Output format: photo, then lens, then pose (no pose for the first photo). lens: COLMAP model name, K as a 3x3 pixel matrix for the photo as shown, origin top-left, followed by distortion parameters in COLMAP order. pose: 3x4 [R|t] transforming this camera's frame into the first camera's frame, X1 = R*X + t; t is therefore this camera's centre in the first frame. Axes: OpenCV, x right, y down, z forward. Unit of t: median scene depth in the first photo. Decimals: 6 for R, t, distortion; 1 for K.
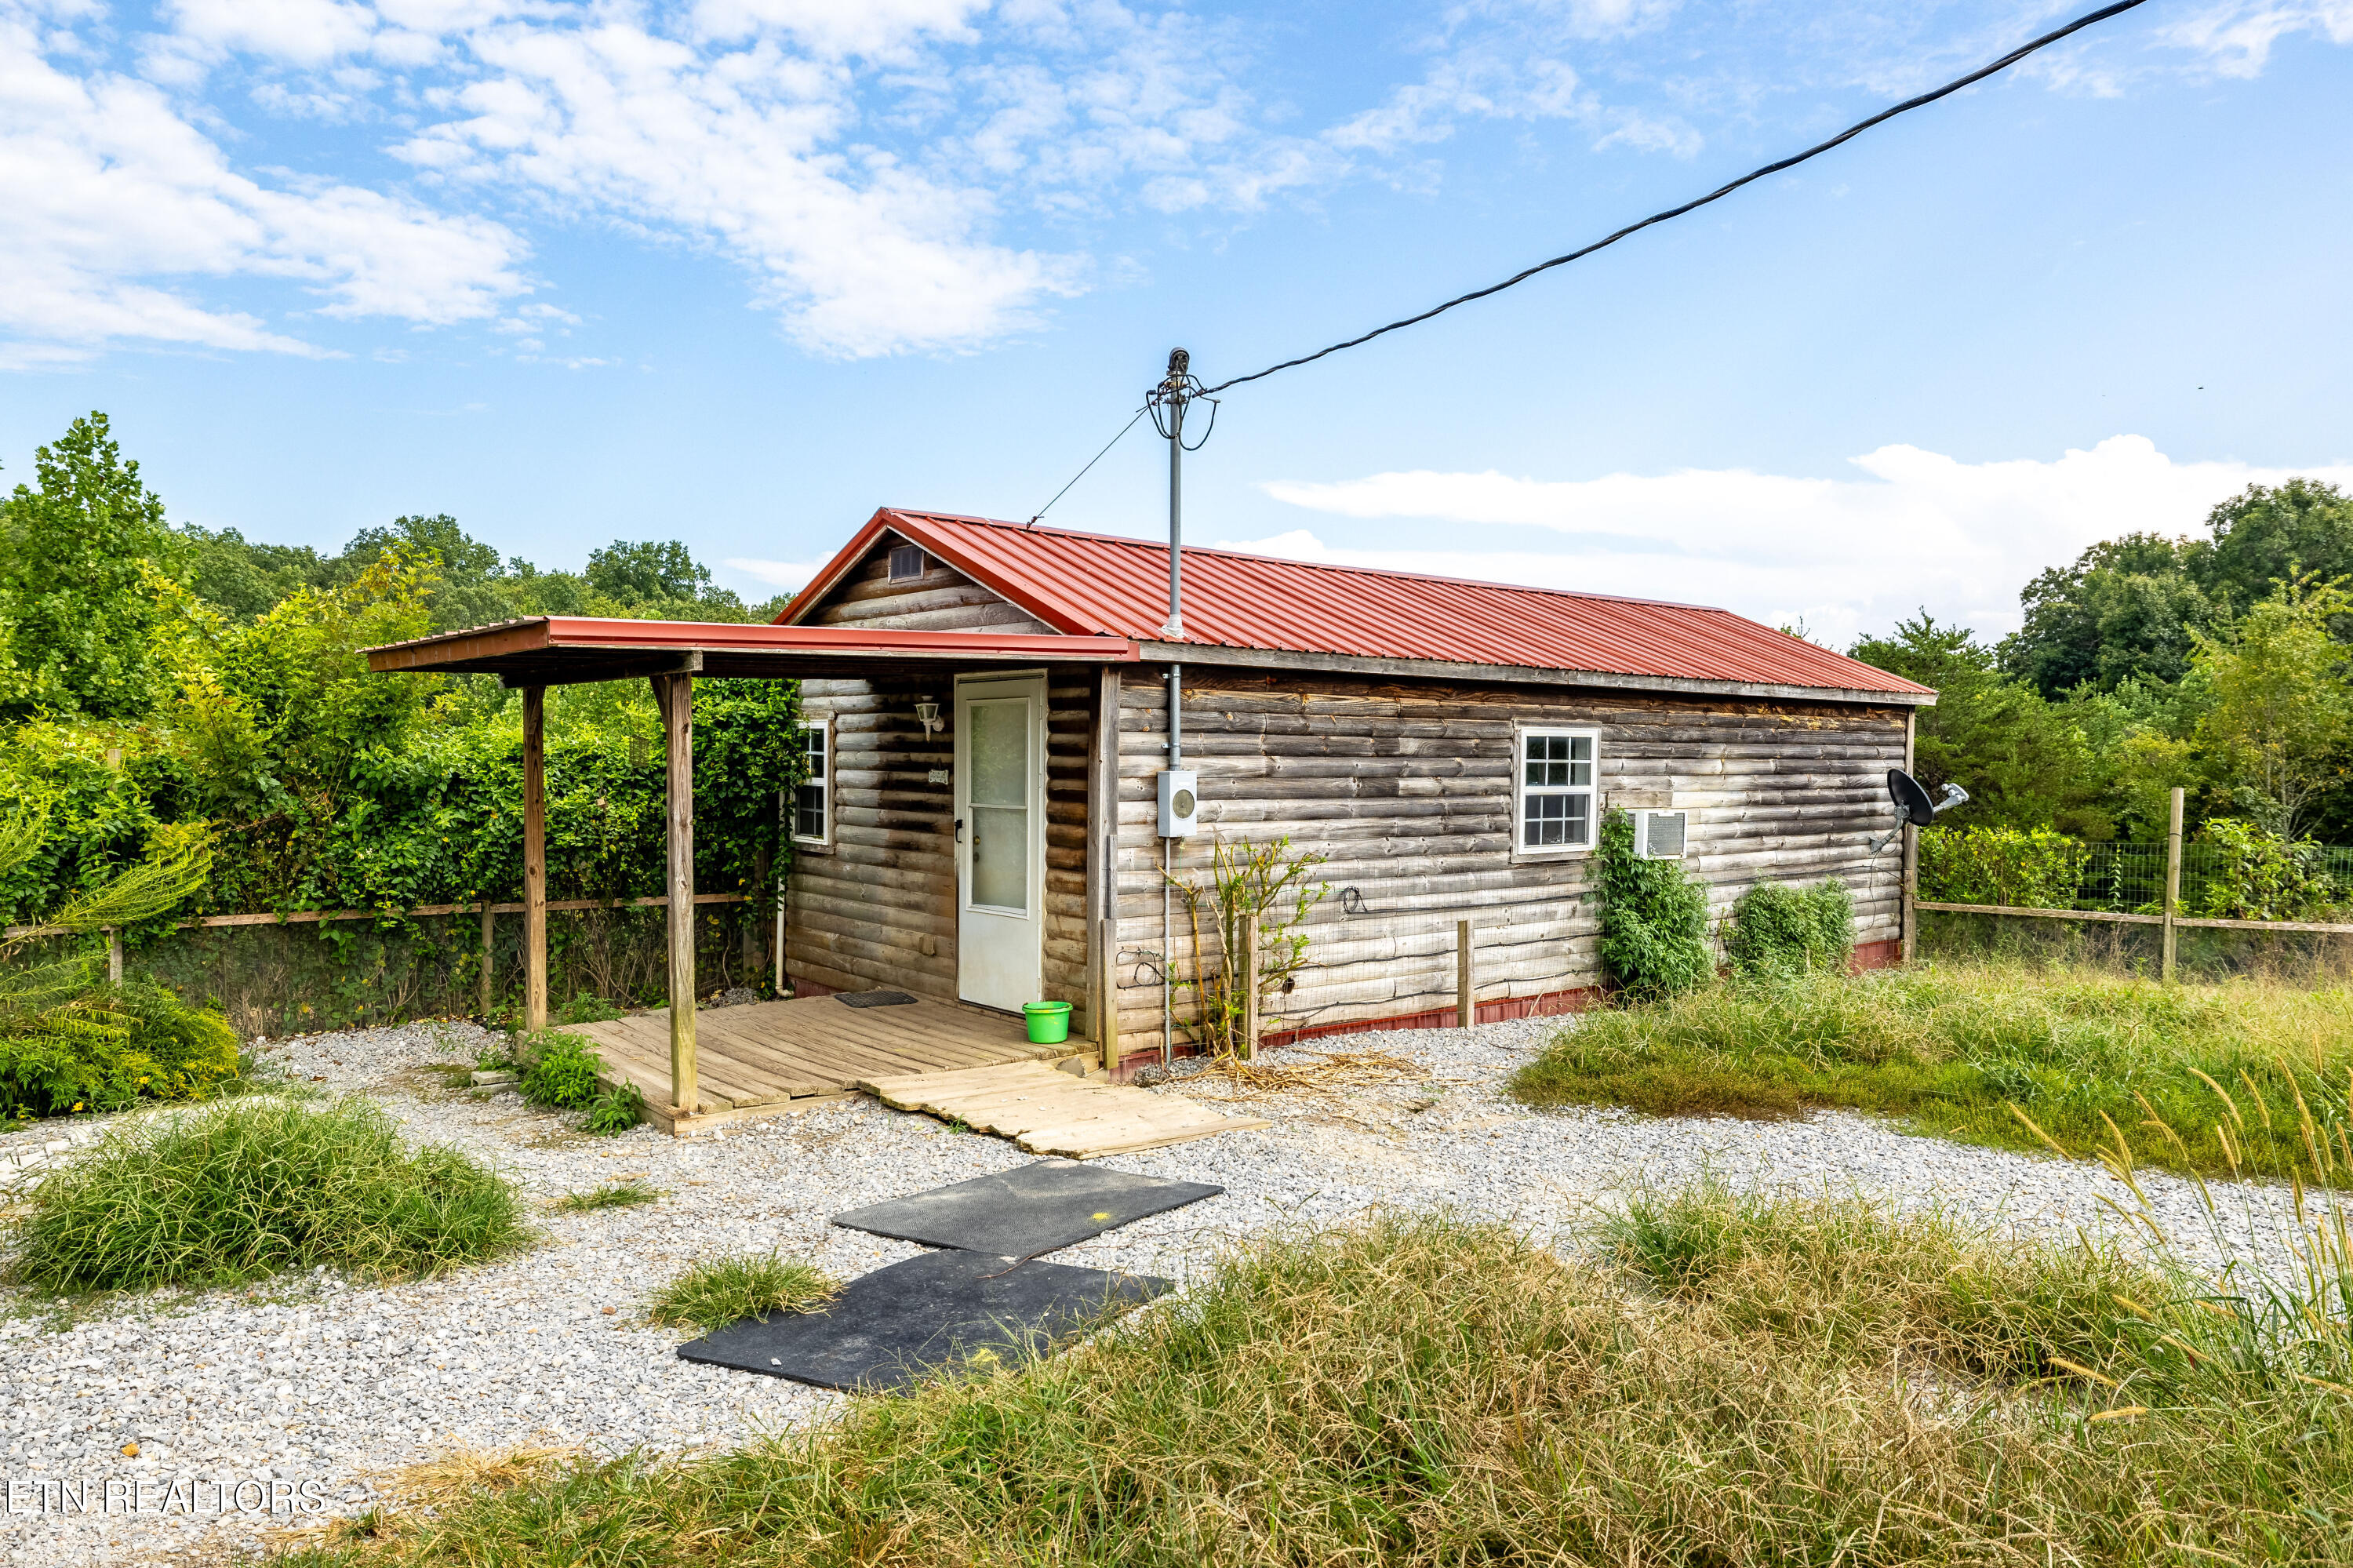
lens RADIAL K [[1503.8, 0, 1176.6], [0, 1503.8, 774.5], [0, 0, 1]] dist [0.018885, -0.001591]
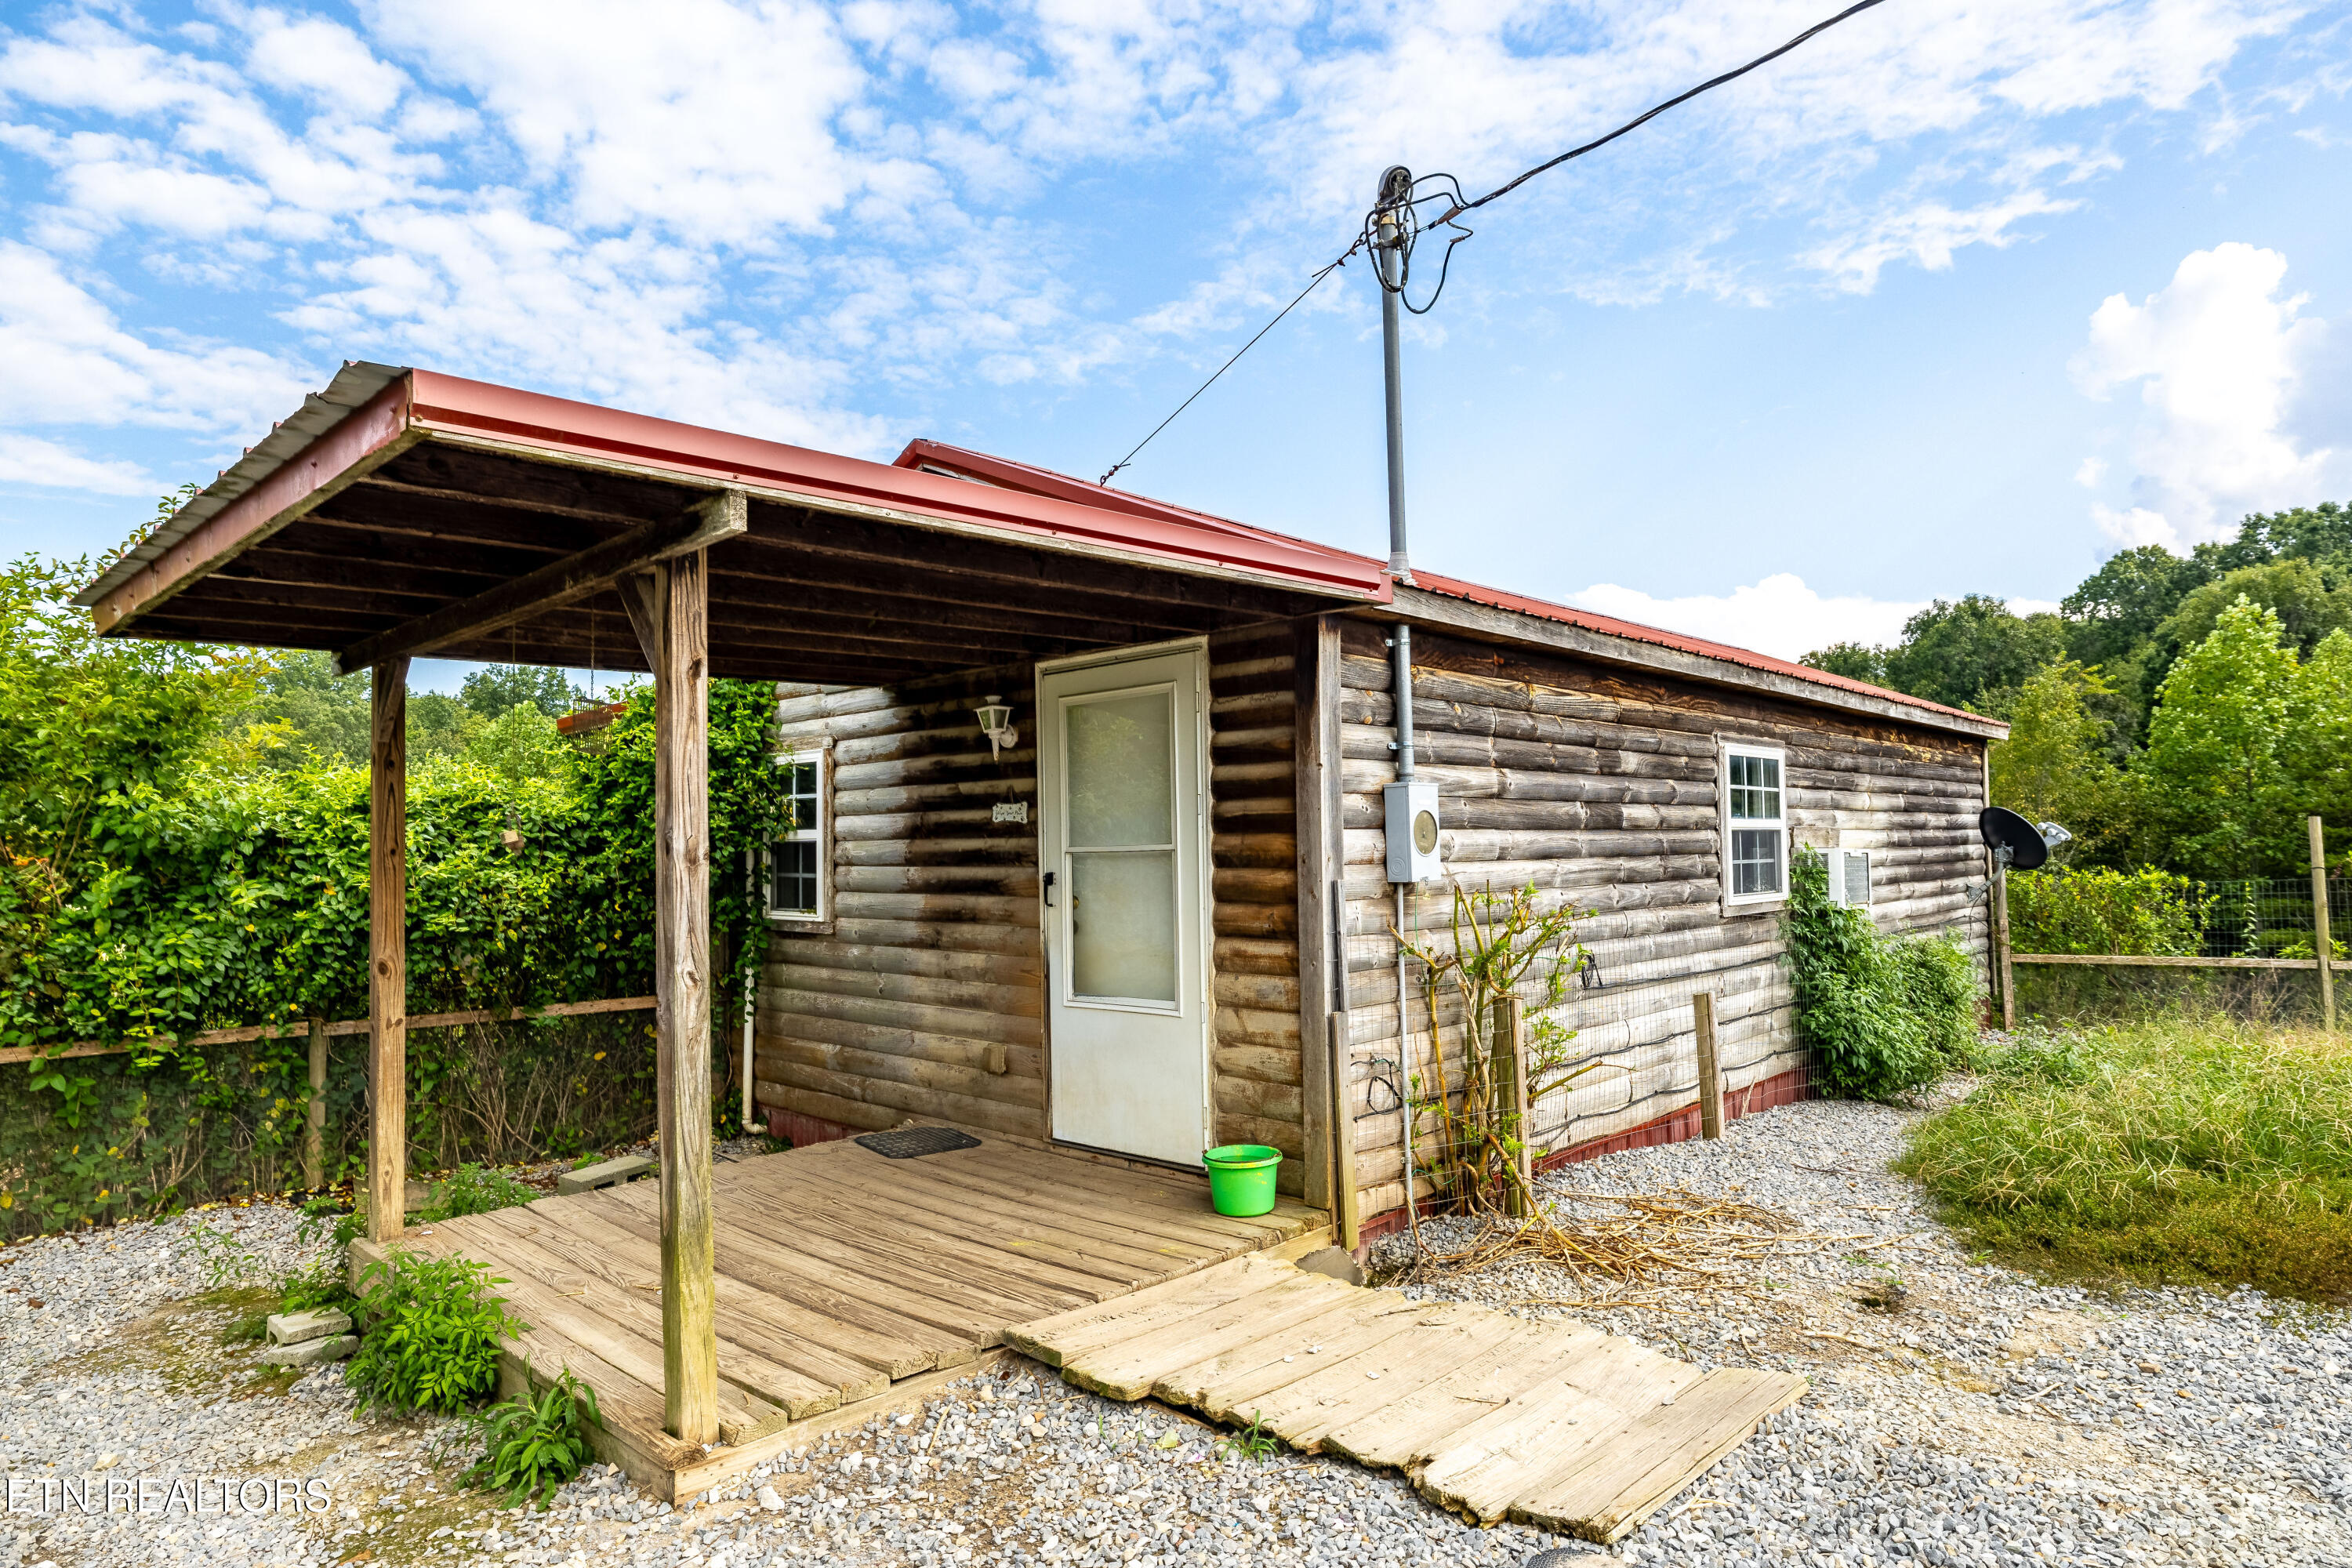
lens RADIAL K [[1318.4, 0, 1169.9], [0, 1318.4, 767.7], [0, 0, 1]] dist [0.006688, -0.000507]
pose [[0.992633, -0.017387, 0.119910, -0.136626], [0.026699, 0.996712, -0.076498, 0.025334], [-0.118185, 0.079136, 0.989833, 0.334853]]
